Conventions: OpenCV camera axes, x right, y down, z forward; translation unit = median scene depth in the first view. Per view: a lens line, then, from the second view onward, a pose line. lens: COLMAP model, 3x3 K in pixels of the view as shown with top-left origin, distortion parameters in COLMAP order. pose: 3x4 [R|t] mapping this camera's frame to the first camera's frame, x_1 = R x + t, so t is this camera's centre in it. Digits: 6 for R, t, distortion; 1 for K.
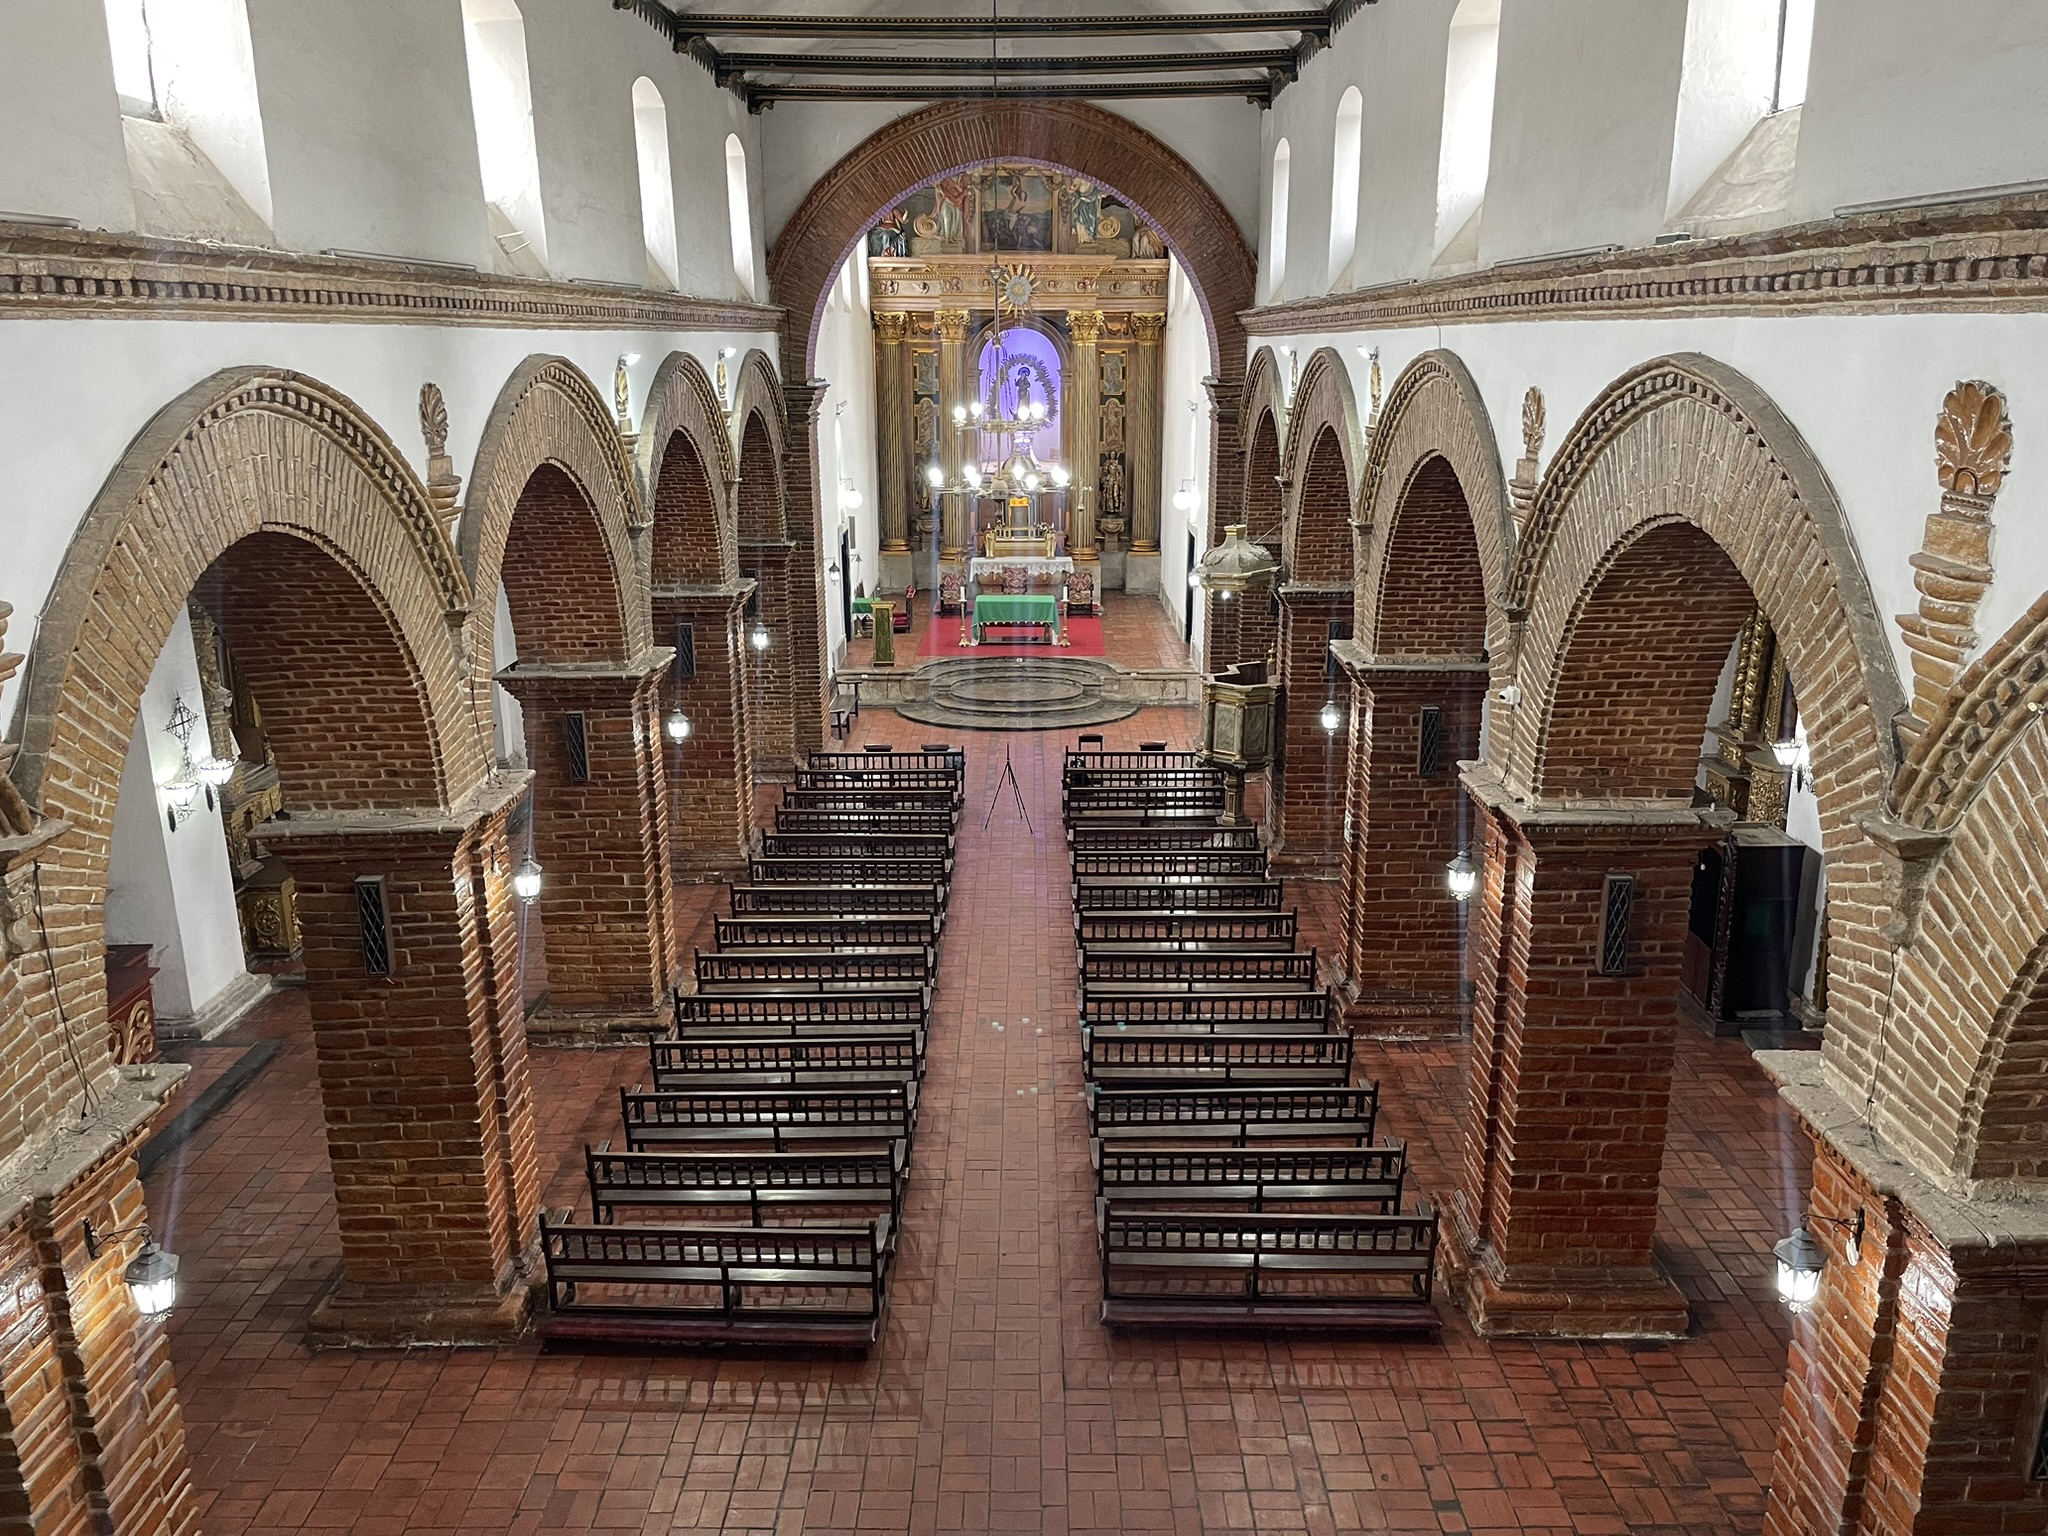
lens RADIAL K [[1584.5, 0, 1024.0], [0, 1584.5, 768.0], [0, 0, 1]] dist [0.064223, -0.003978]
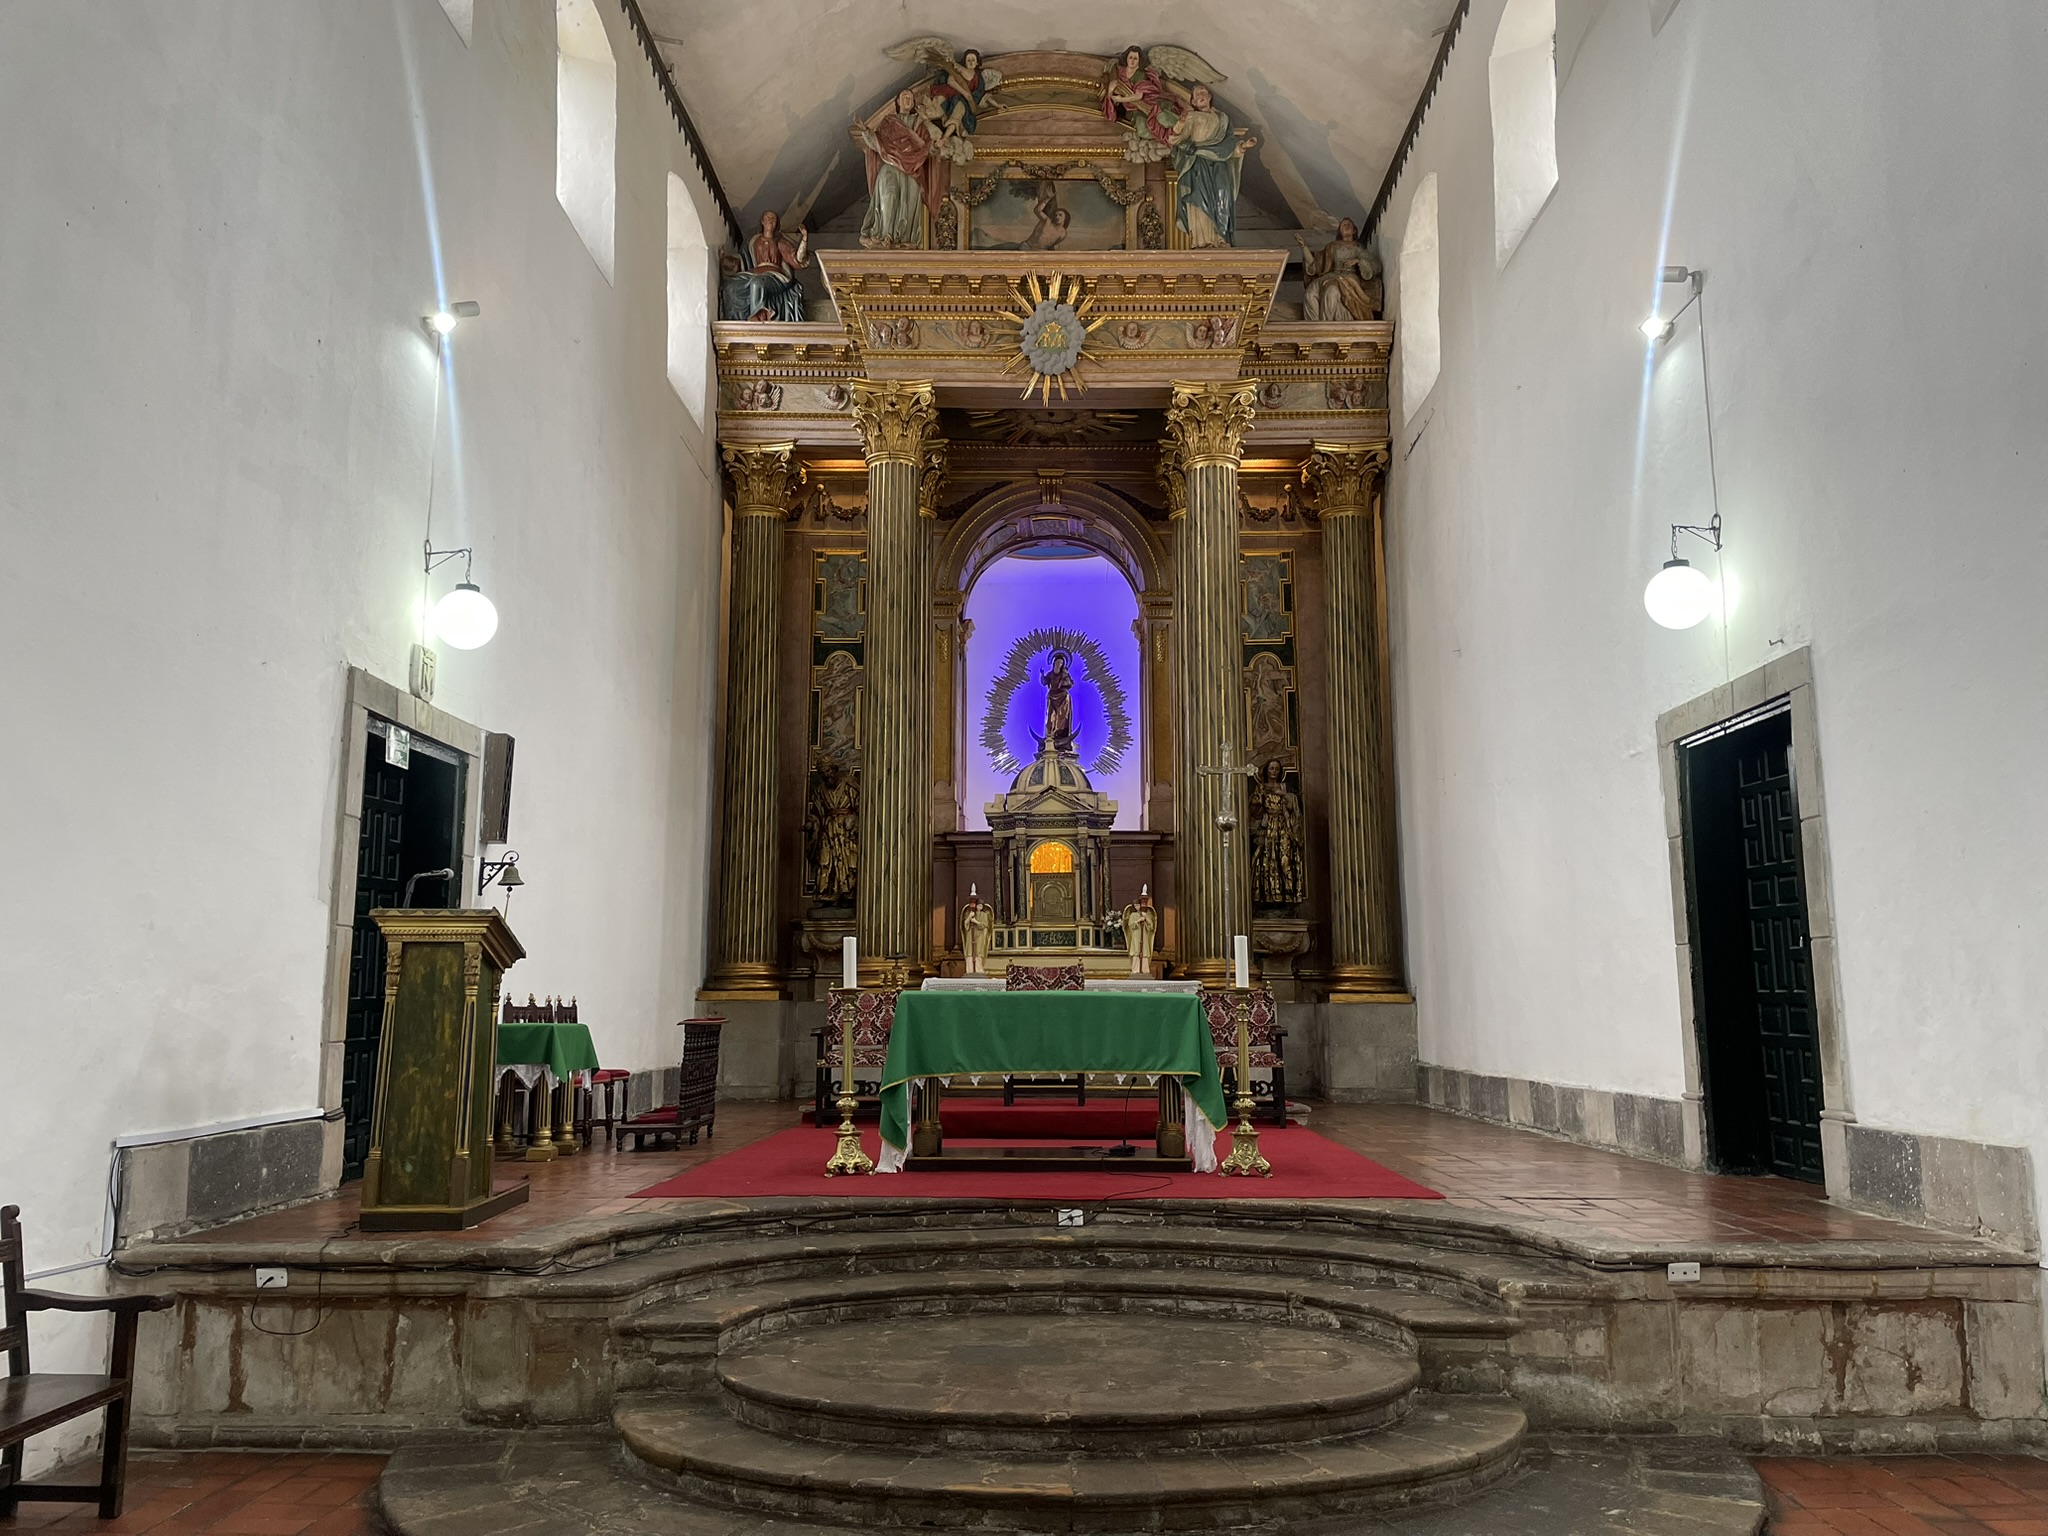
lens RADIAL K [[1534.1, 0, 1031.7], [0, 1534.1, 743.2], [0, 0, 1]] dist [0.074573, -0.097374]
pose [[0.999979, 0.000384, -0.006483, -0.010201], [-0.003116, 0.904188, -0.427124, -0.049499], [0.005697, 0.427135, 0.904170, 1.093710]]
